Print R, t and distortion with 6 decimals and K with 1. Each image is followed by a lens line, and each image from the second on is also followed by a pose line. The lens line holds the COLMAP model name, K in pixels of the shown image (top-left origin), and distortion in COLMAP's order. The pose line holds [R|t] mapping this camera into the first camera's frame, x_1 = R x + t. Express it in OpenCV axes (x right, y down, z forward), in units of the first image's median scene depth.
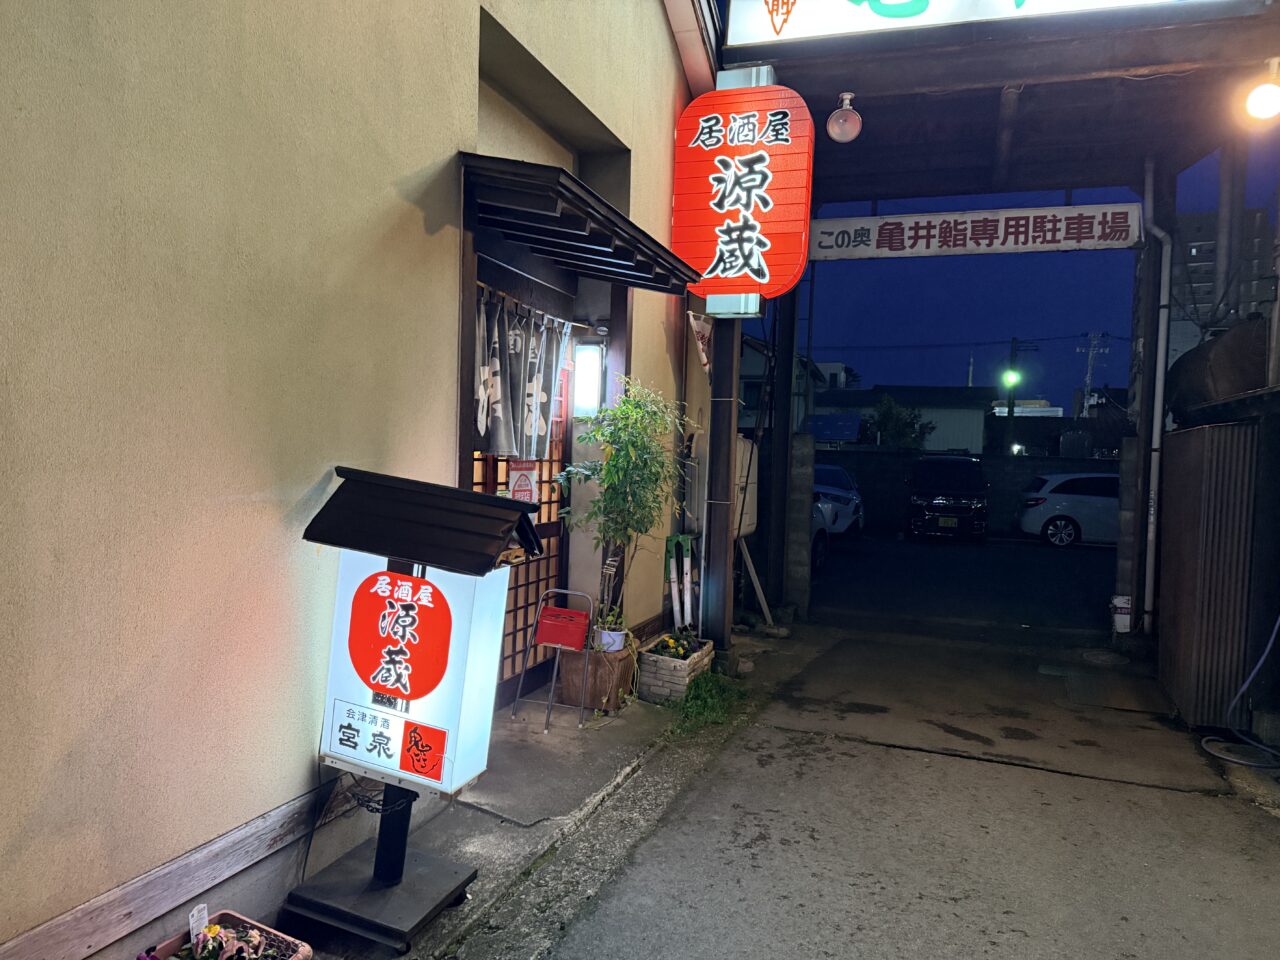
lens RADIAL K [[889.8, 0, 640.0], [0, 889.8, 480.0], [0, 0, 1]] dist [-0.003399, 0.005182]
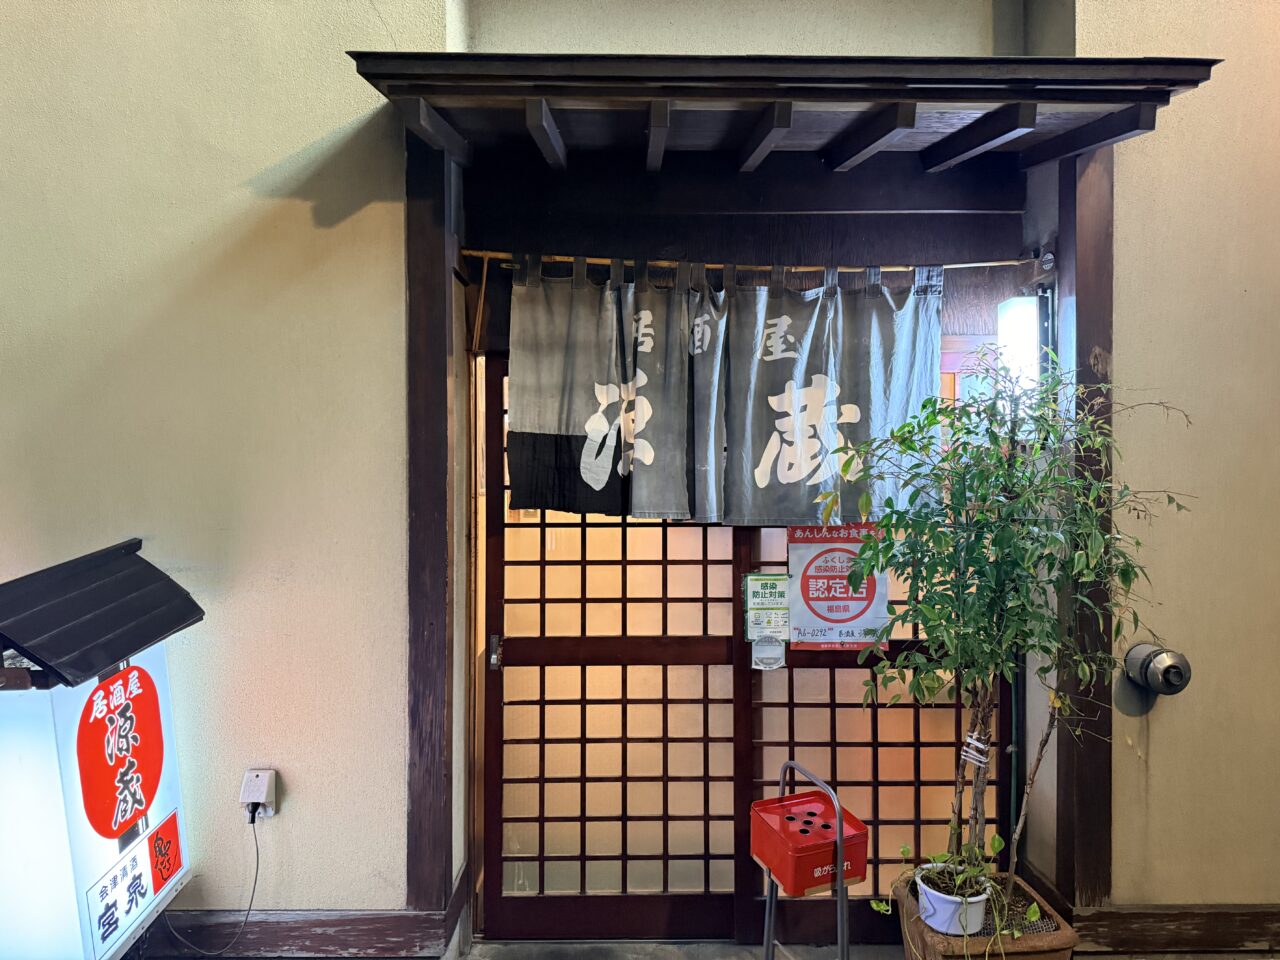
lens RADIAL K [[889.8, 0, 640.0], [0, 889.8, 480.0], [0, 0, 1]] dist [-0.003399, 0.005182]
pose [[0.353480, -0.053303, -0.933922, 0.522961], [-0.011102, 0.998066, -0.061166, -0.025038], [0.935376, 0.031989, 0.352205, 0.975164]]
